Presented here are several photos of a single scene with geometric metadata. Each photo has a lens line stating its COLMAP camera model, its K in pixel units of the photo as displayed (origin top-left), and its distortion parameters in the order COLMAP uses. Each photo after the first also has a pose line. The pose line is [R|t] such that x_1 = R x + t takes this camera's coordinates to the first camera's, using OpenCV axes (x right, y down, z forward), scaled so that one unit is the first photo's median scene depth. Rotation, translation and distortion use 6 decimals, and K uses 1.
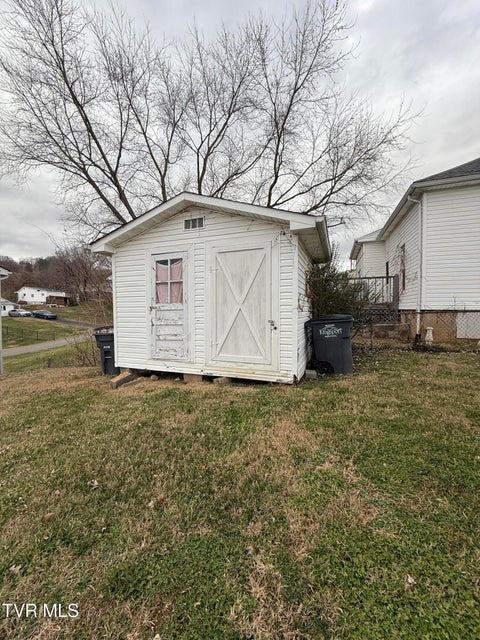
lens RADIAL K [[255.7, 0, 241.5], [0, 255.7, 318.0], [0, 0, 1]] dist [0.001496, 0.000023]
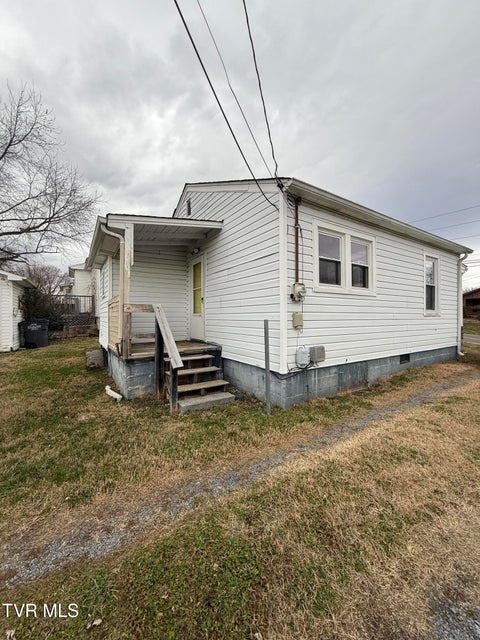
lens RADIAL K [[255.7, 0, 242.4], [0, 255.7, 319.2], [0, 0, 1]] dist [0.001496, 0.000023]
pose [[0.592226, -0.000426, 0.805771, -0.294285], [0.021235, 0.999661, -0.015079, 0.053623], [-0.805492, 0.026041, 0.592035, -1.448235]]
